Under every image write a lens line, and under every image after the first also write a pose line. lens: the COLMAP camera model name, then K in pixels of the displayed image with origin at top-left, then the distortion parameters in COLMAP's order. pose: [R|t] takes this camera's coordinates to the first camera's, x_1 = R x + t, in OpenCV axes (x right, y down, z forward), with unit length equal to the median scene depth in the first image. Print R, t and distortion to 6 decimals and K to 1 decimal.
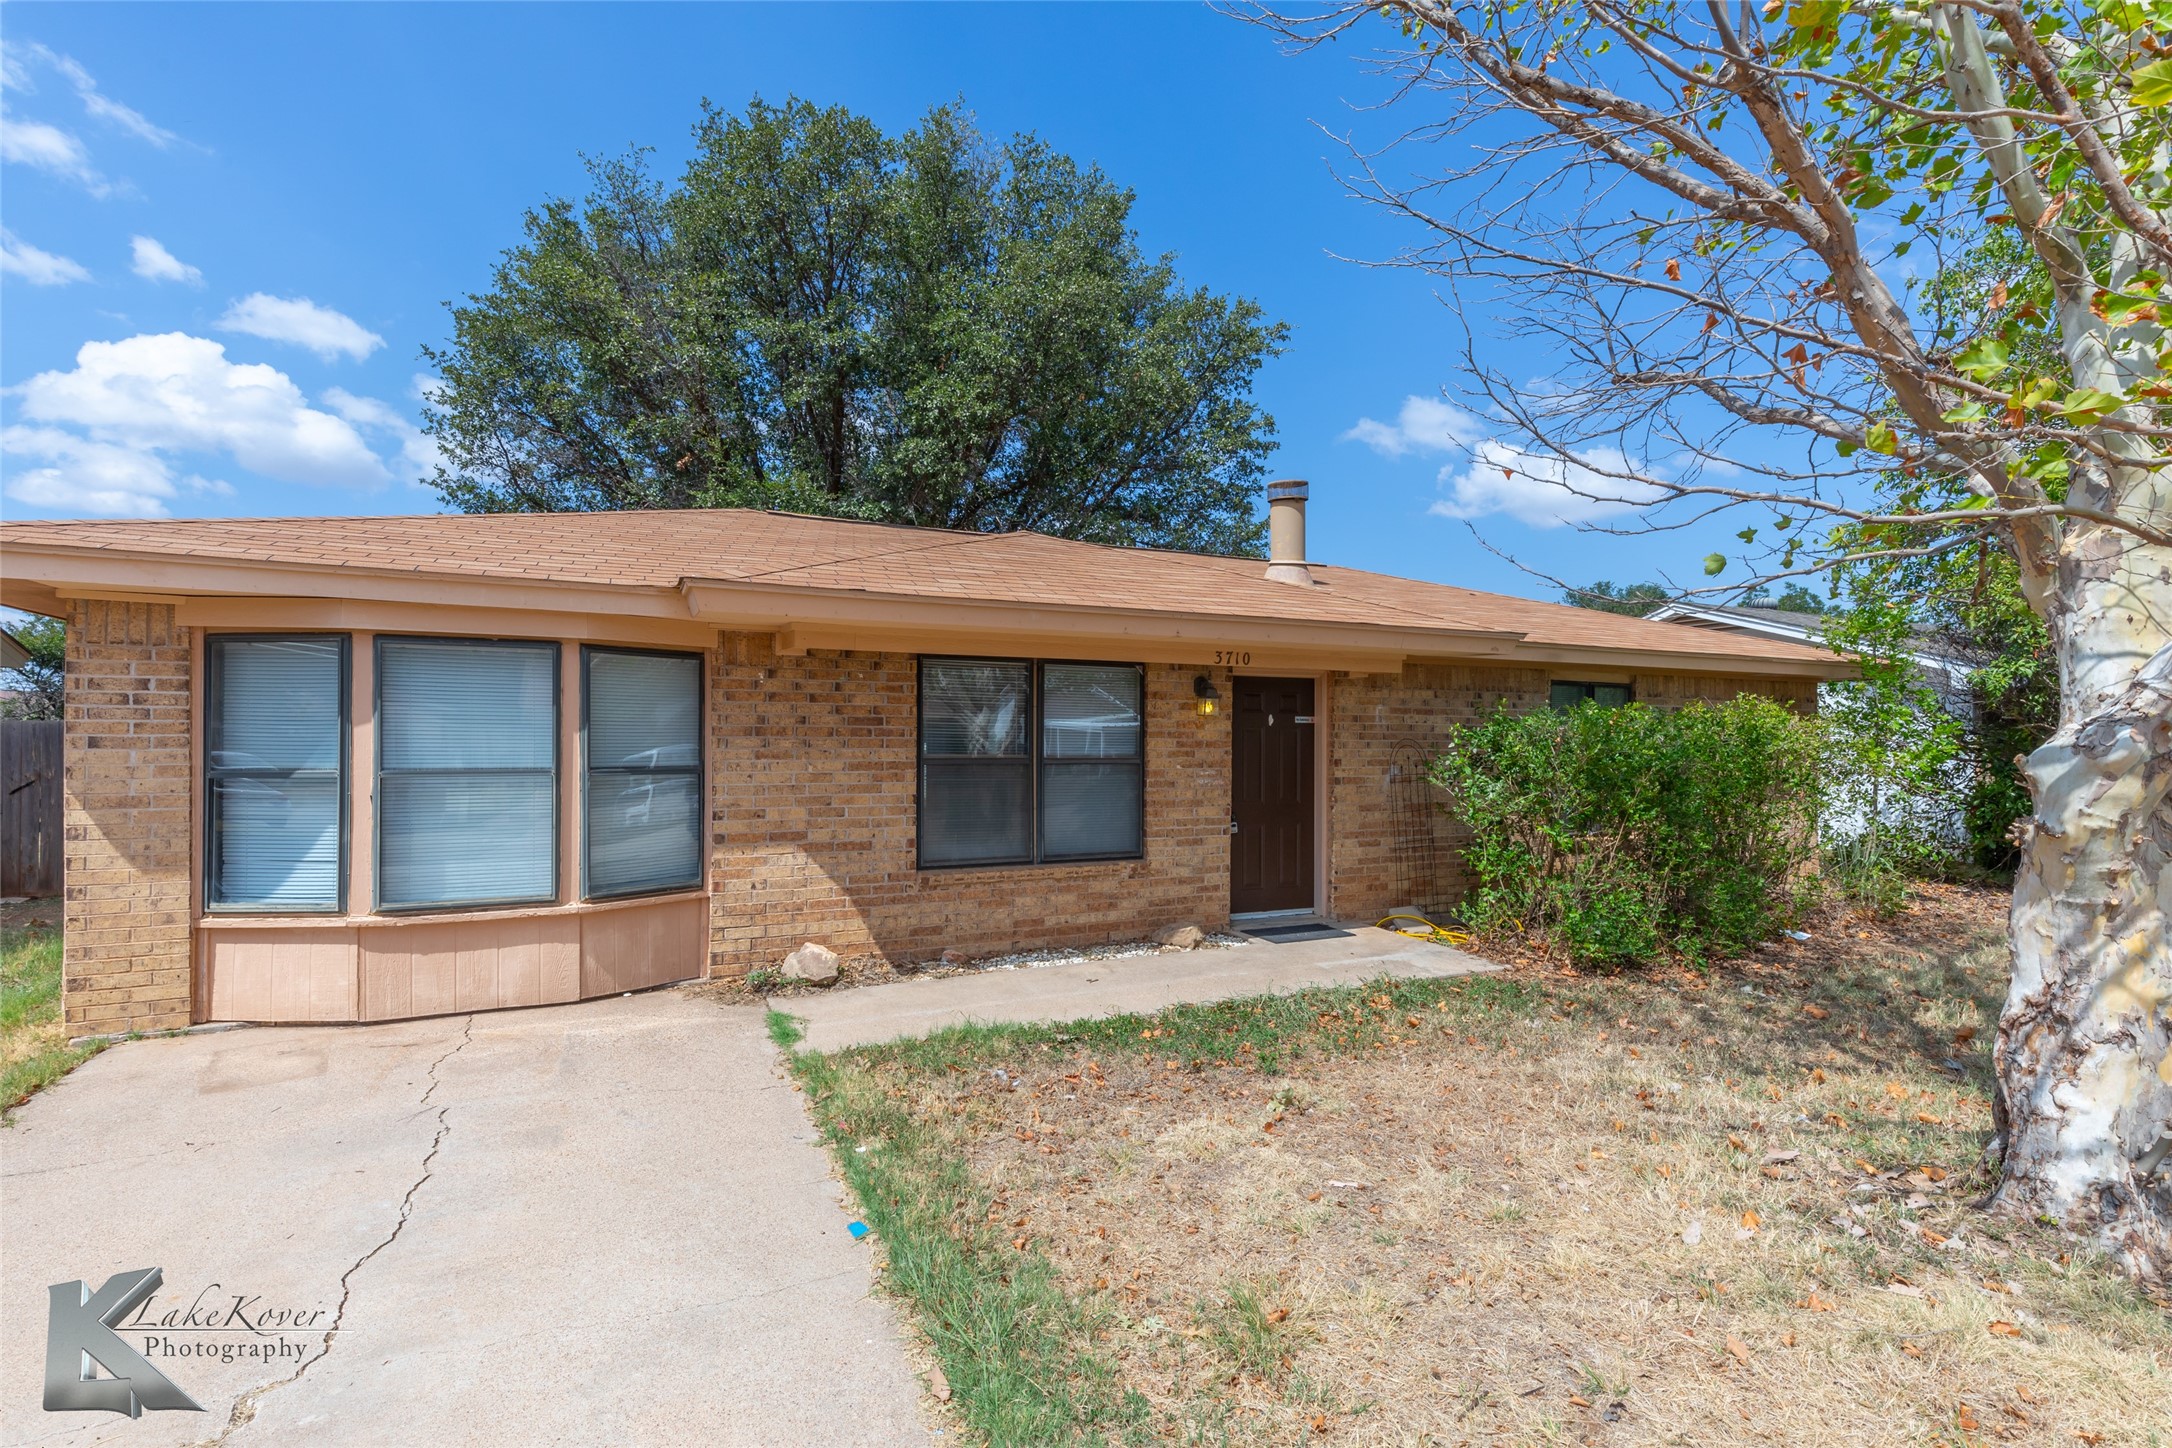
lens RADIAL K [[992.9, 0, 1088.1], [0, 992.9, 723.3], [0, 0, 1]] dist [0.015364, -0.000144]
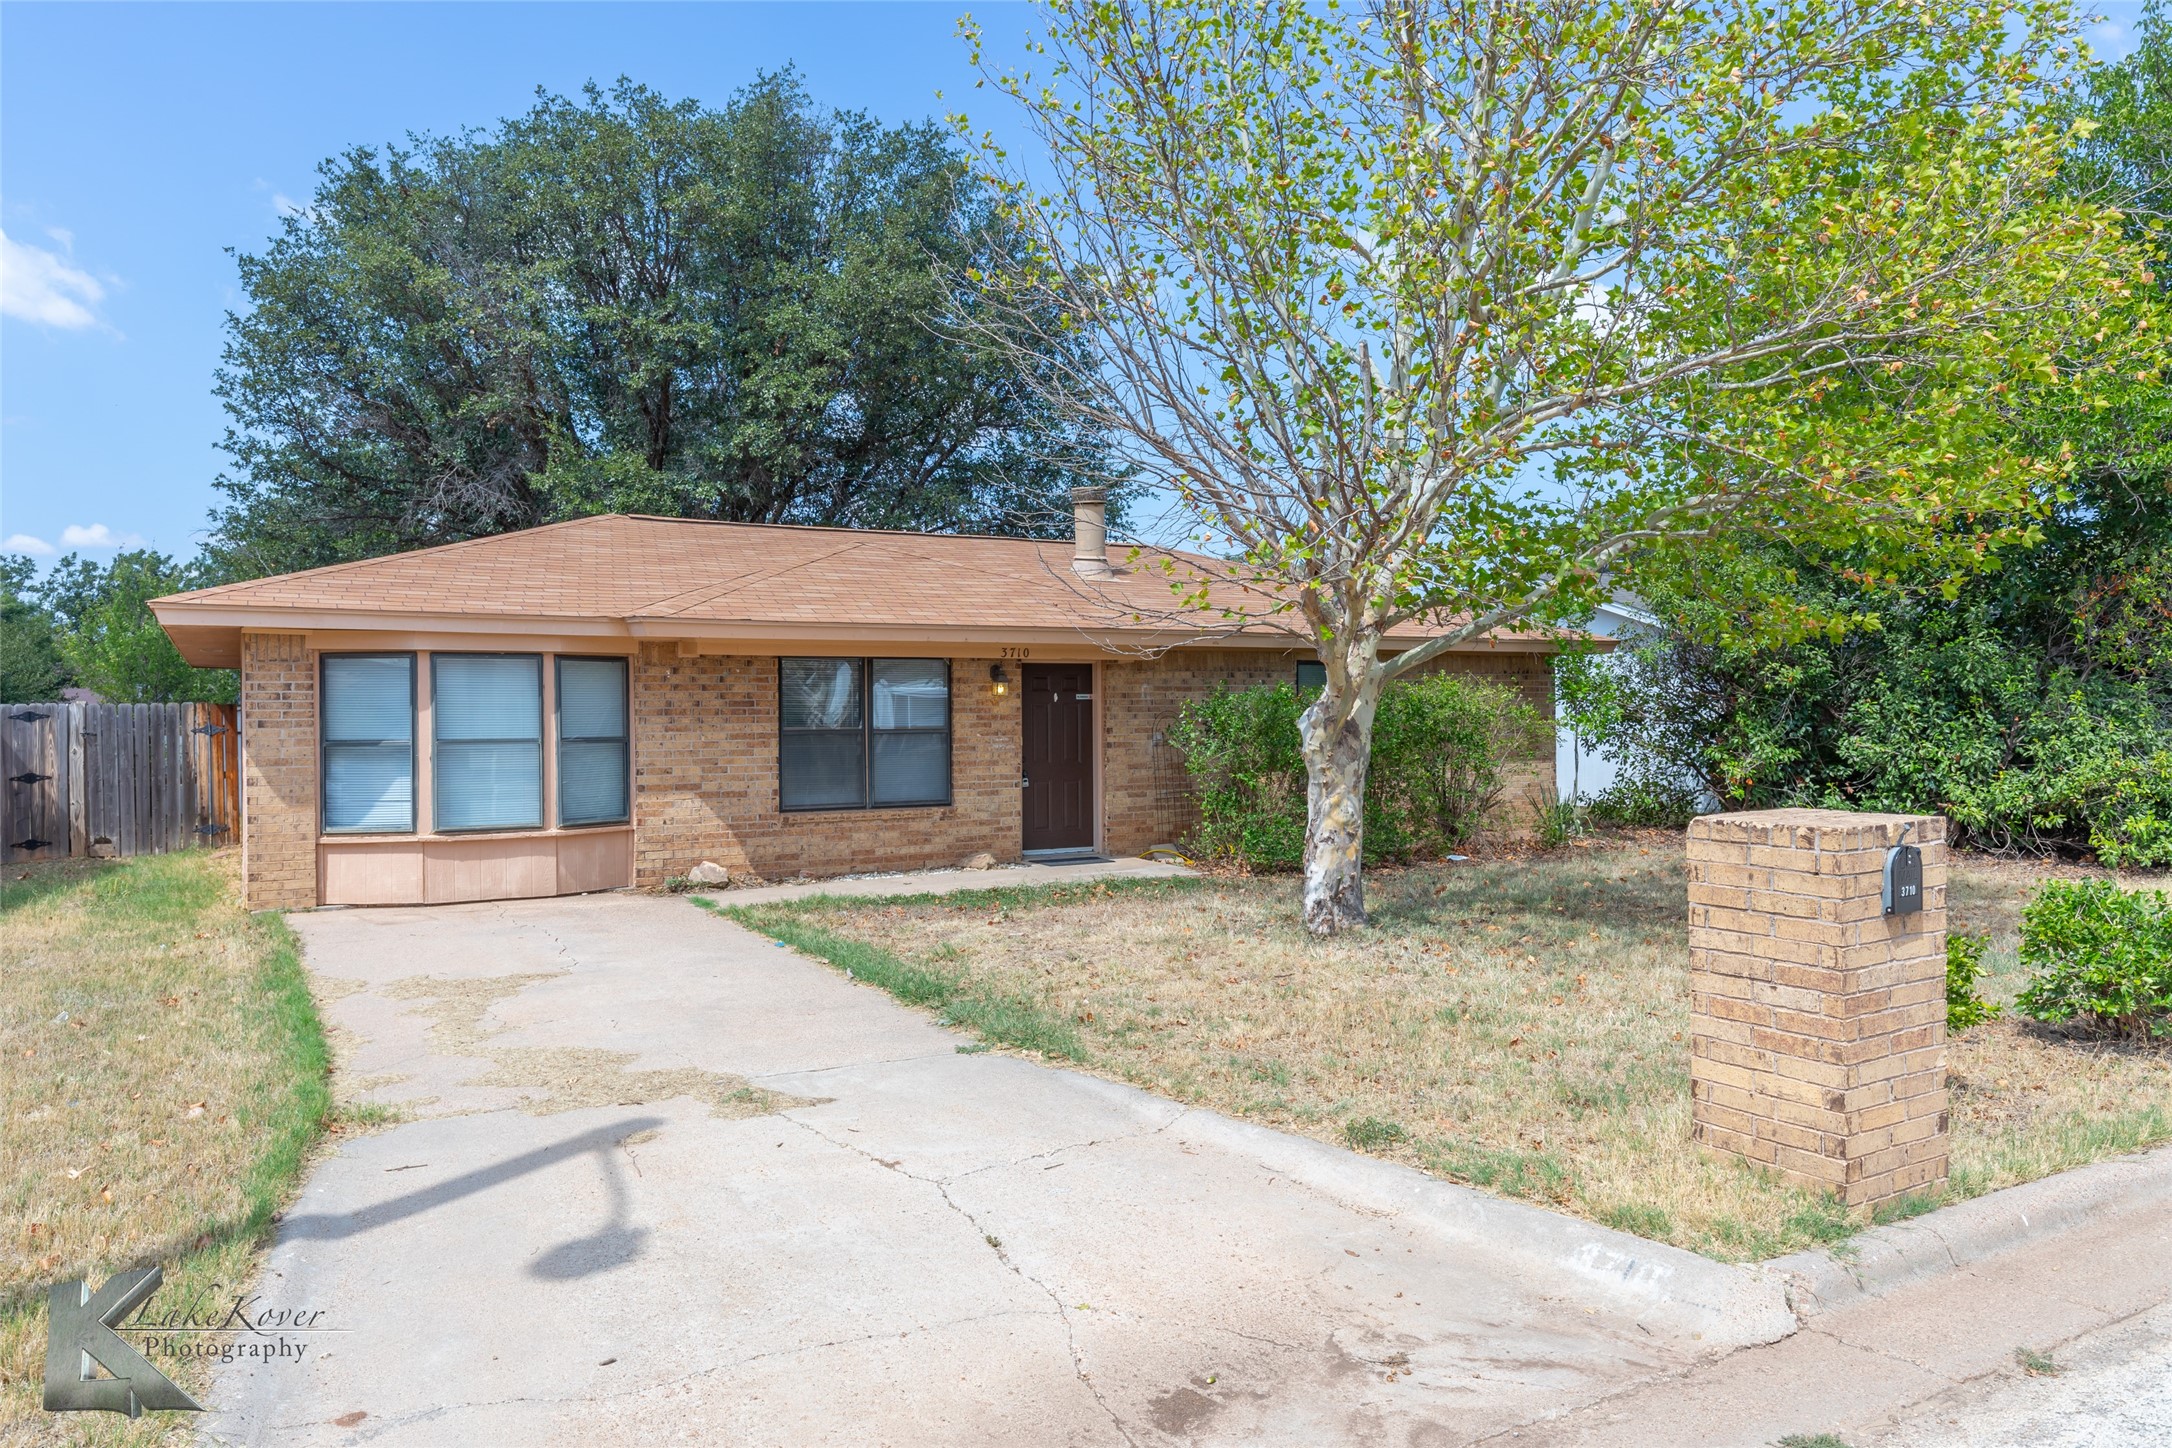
lens RADIAL K [[1434.2, 0, 1086.8], [0, 1434.2, 685.9], [0, 0, 1]] dist [-0.004428, -0.001473]
pose [[0.996021, -0.008848, 0.088680, 0.076203], [0.008828, 0.999961, 0.000617, -0.023518], [-0.088682, 0.000168, 0.996060, -1.019510]]
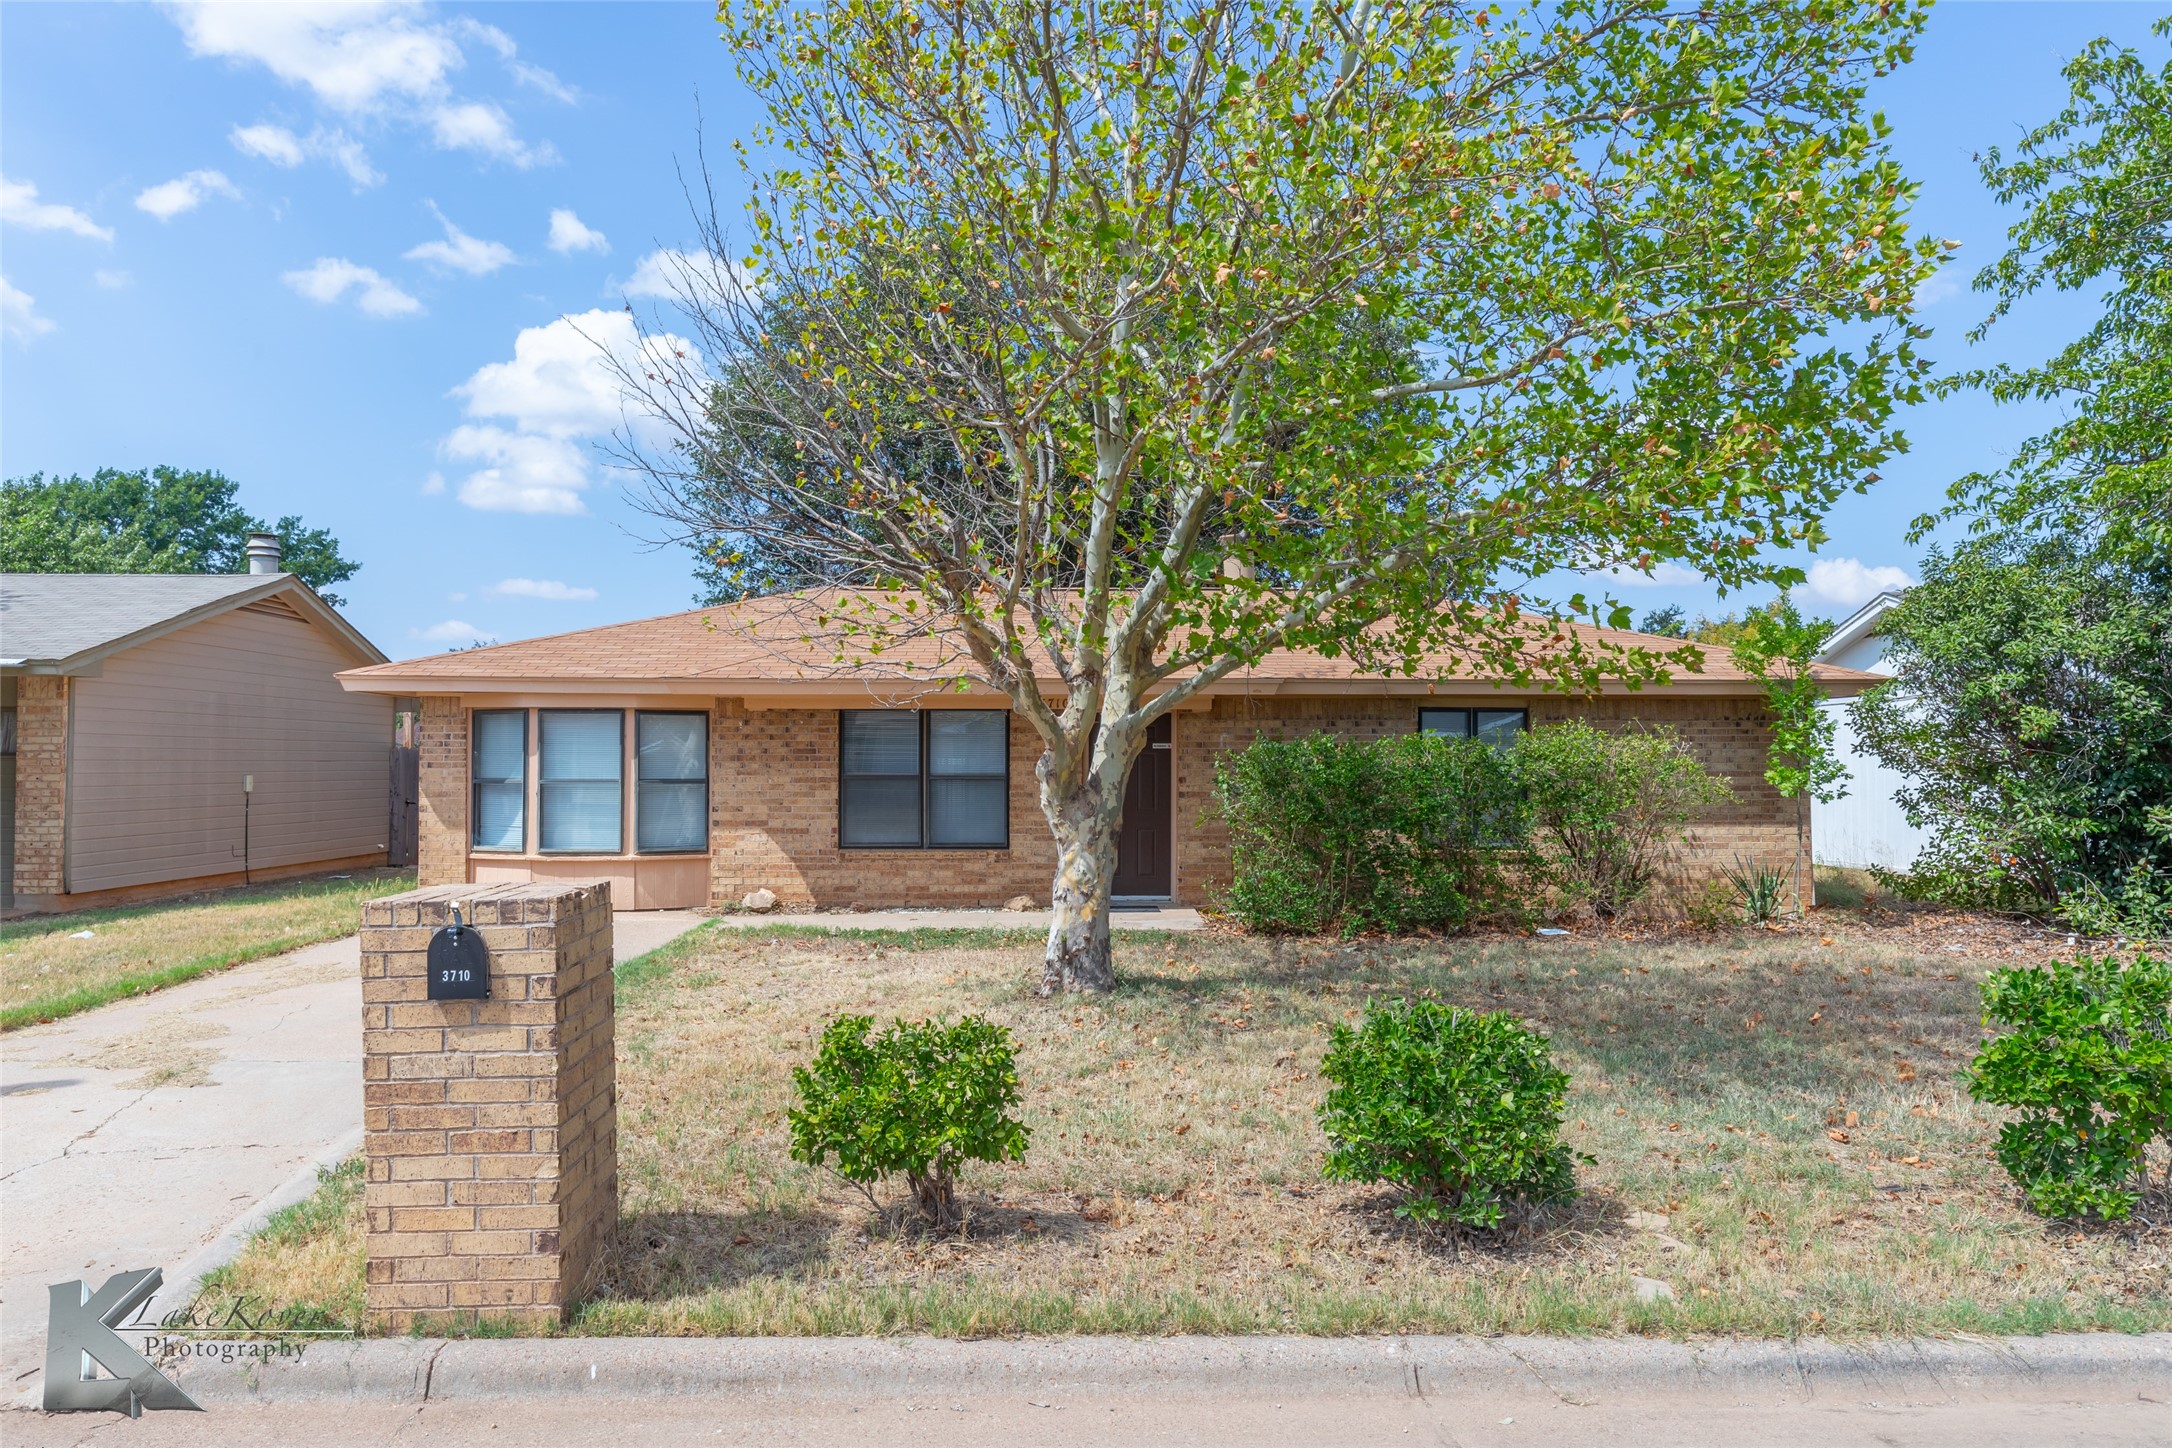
lens RADIAL K [[1373.8, 0, 1085.1], [0, 1373.8, 712.9], [0, 0, 1]] dist [0.001955, 0.041901]
pose [[0.921905, -0.014140, -0.387158, 1.017176], [0.008659, 0.999836, -0.015900, -0.024000], [0.387320, 0.011306, 0.921876, -0.818797]]
